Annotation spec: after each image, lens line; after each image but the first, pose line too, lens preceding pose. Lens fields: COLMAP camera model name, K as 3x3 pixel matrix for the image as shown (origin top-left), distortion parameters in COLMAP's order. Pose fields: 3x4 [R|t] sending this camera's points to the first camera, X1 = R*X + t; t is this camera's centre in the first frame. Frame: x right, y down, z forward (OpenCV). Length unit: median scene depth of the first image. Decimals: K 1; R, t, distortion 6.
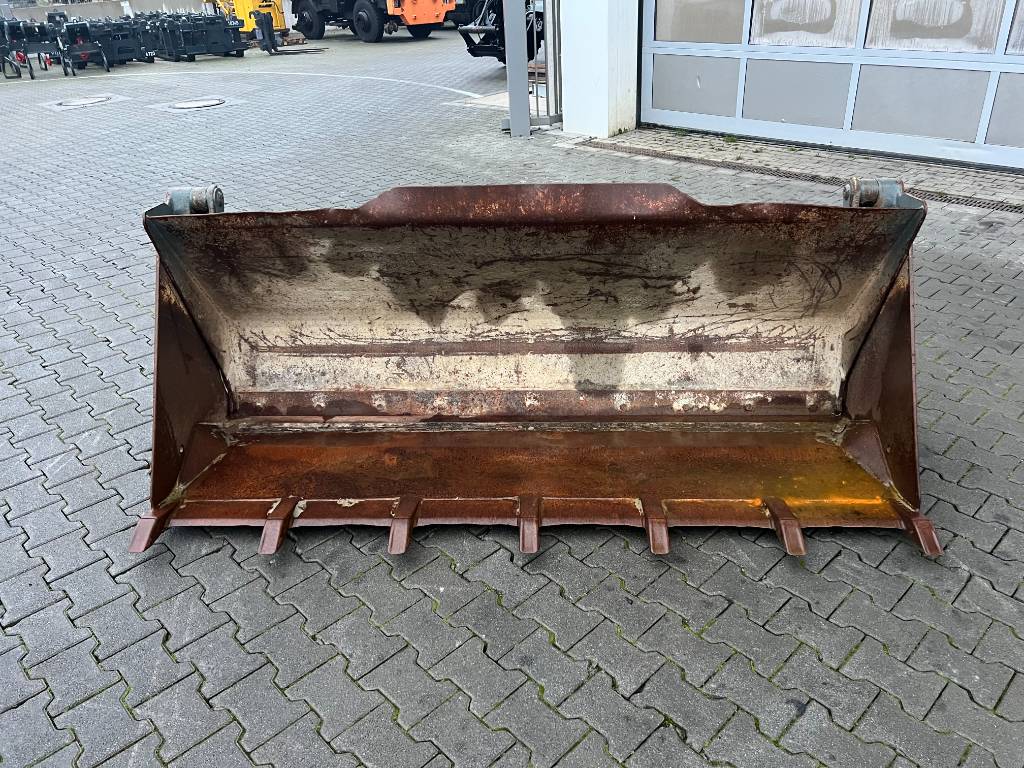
lens RADIAL K [[779.2, 0, 513.6], [0, 779.2, 384.3], [0, 0, 1]] dist [0.054634, -0.071211]
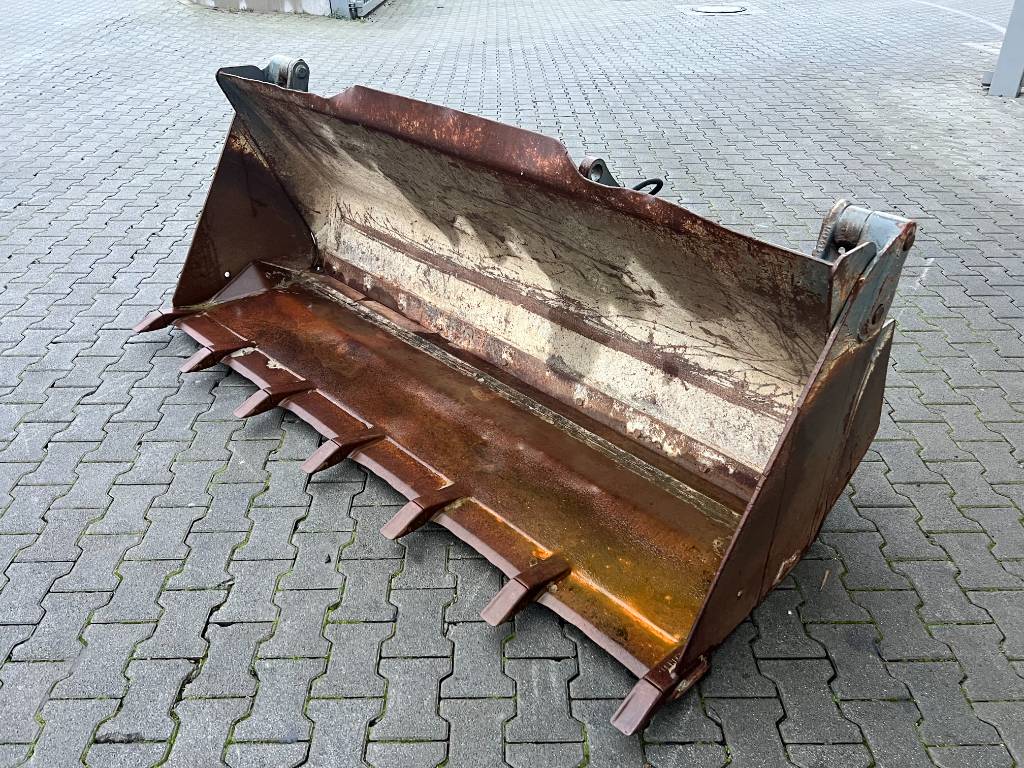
lens RADIAL K [[771.5, 0, 500.9], [0, 771.5, 385.3], [0, 0, 1]] dist [0.061348, -0.077889]
pose [[0.724453, 0.396183, -0.564099, 0.554837], [-0.338144, 0.917360, 0.210022, -0.137423], [0.600689, 0.038595, 0.798551, 0.271663]]
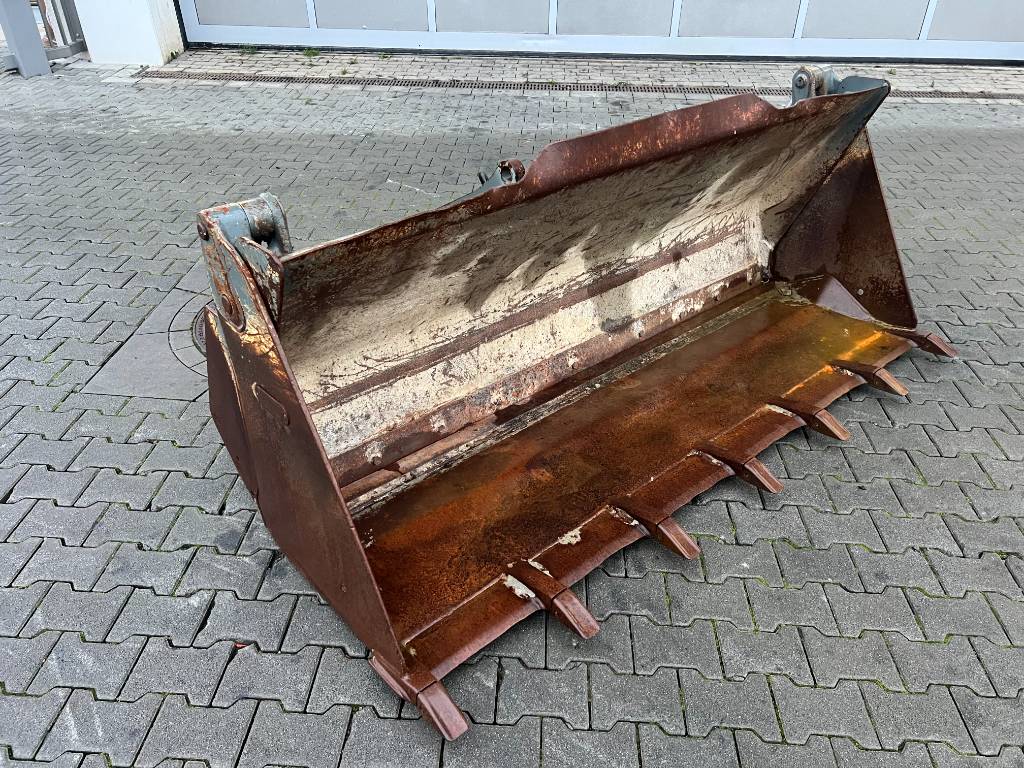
lens RADIAL K [[779.2, 0, 513.6], [0, 779.2, 384.3], [0, 0, 1]] dist [0.054634, -0.071211]
pose [[0.728618, -0.349258, 0.589181, -0.584886], [0.287154, 0.936736, 0.200171, -0.155996], [-0.621819, 0.023337, 0.782813, 0.333297]]
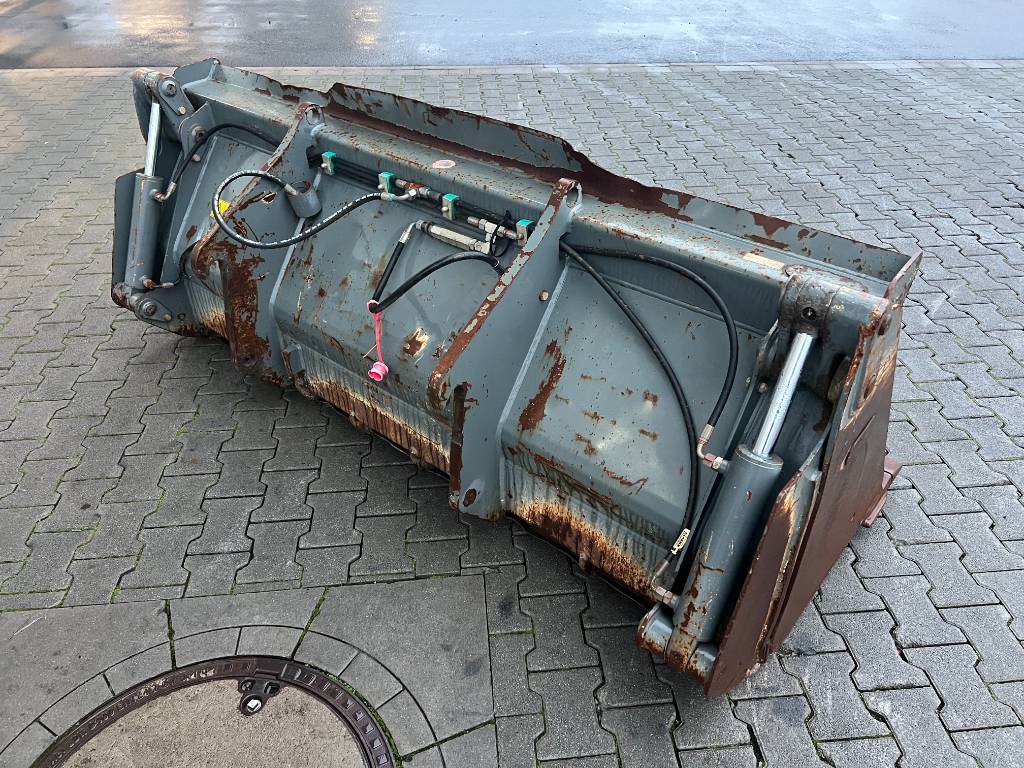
lens RADIAL K [[767.8, 0, 512.0], [0, 767.8, 384.0], [0, 0, 1]] dist [0.045574, -0.056175]
pose [[-0.778135, -0.342696, 0.526370, -0.460100], [0.318652, 0.506792, 0.801014, -0.594413], [-0.541264, 0.791025, -0.285152, 1.142045]]
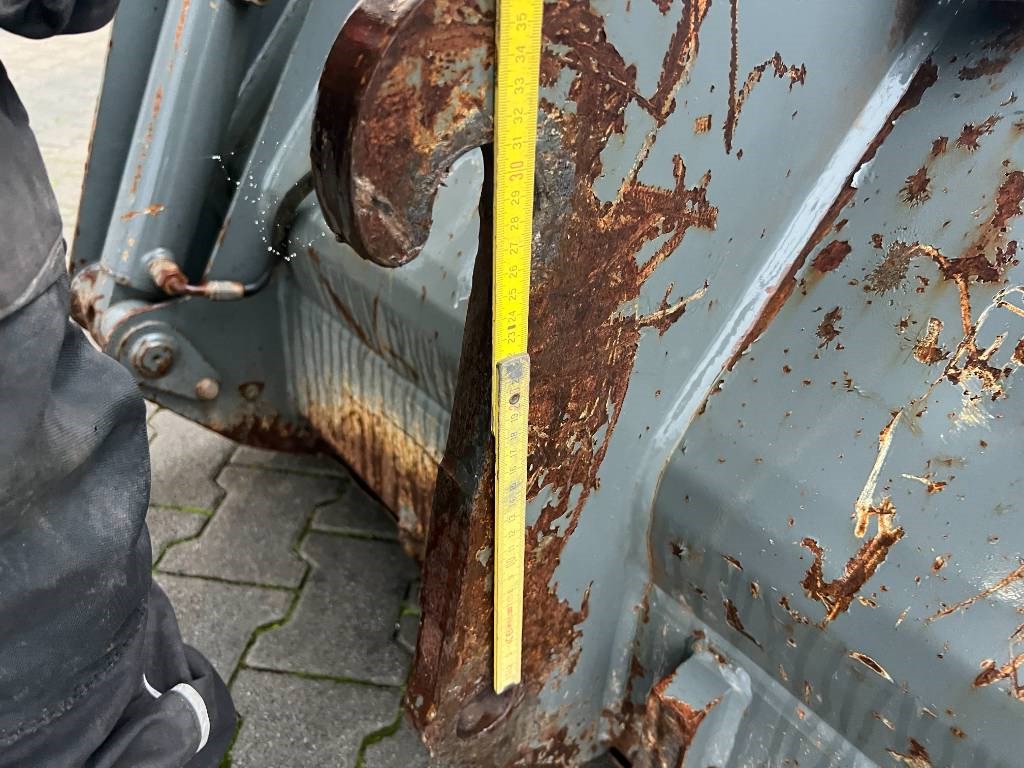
lens RADIAL K [[779.2, 0, 513.6], [0, 779.2, 384.3], [0, 0, 1]] dist [0.054634, -0.071211]
pose [[-0.647231, -0.416528, 0.638433, 0.094455], [0.303980, 0.627018, 0.717248, -0.215313], [-0.699063, 0.658296, -0.279209, 1.041393]]
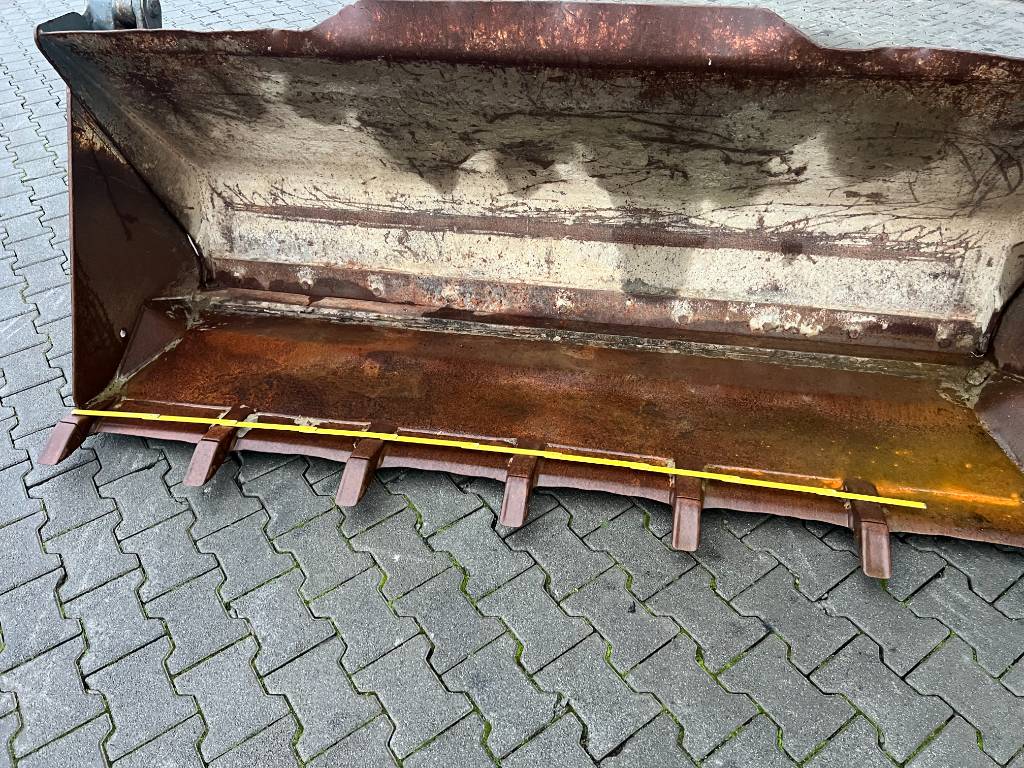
lens RADIAL K [[779.2, 0, 513.6], [0, 779.2, 384.3], [0, 0, 1]] dist [0.054634, -0.071211]
pose [[0.987004, 0.097972, -0.127376, 0.082026], [-0.067133, 0.971558, 0.227085, -0.071660], [0.146001, -0.215582, 0.965509, 0.225020]]
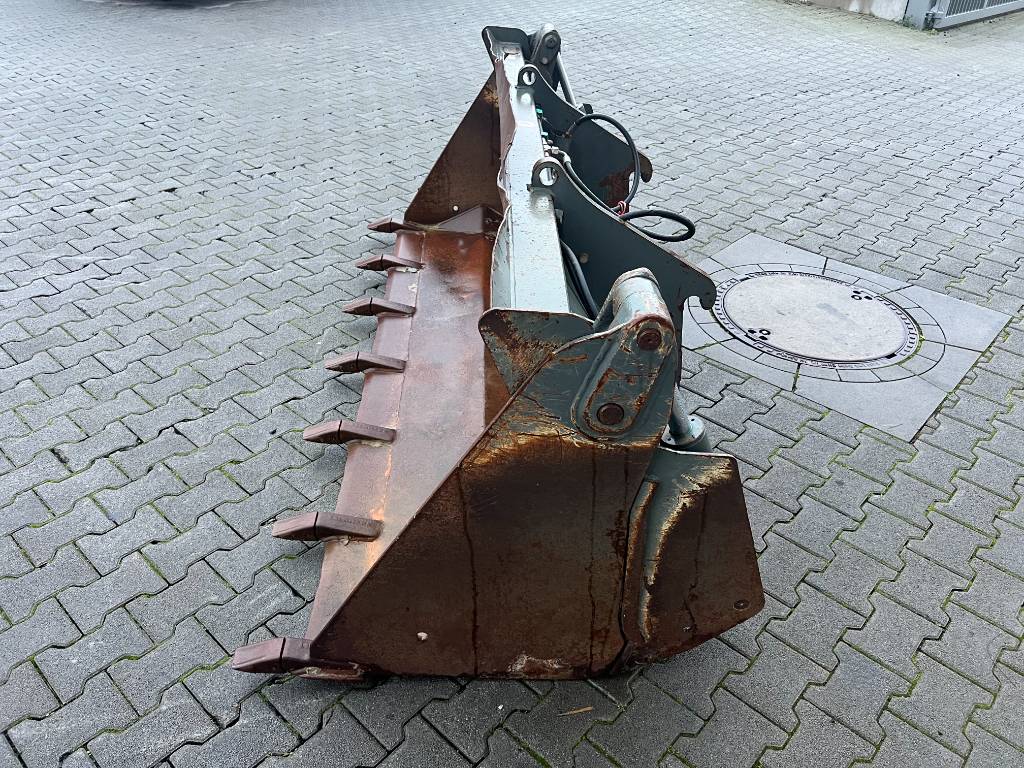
lens RADIAL K [[765.1, 0, 505.6], [0, 765.1, 387.5], [0, 0, 1]] dist [0.058063, -0.068133]
pose [[0.052859, 0.589631, -0.805941, 0.751719], [-0.500595, 0.713984, 0.489522, -0.349551], [0.864067, 0.377574, 0.332907, 0.665365]]
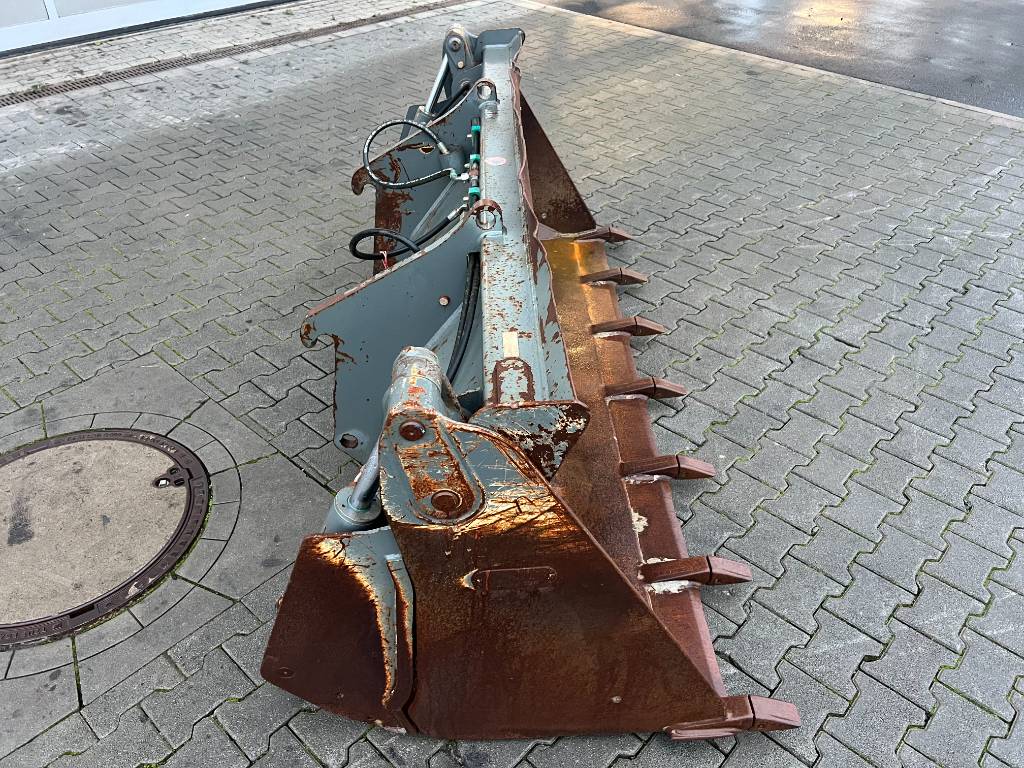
lens RADIAL K [[779.2, 0, 513.6], [0, 779.2, 384.3], [0, 0, 1]] dist [0.054634, -0.071211]
pose [[-0.061780, -0.583340, 0.809875, -0.690877], [0.455552, 0.705495, 0.542908, -0.412127], [-0.888063, 0.402481, 0.222156, 0.744215]]
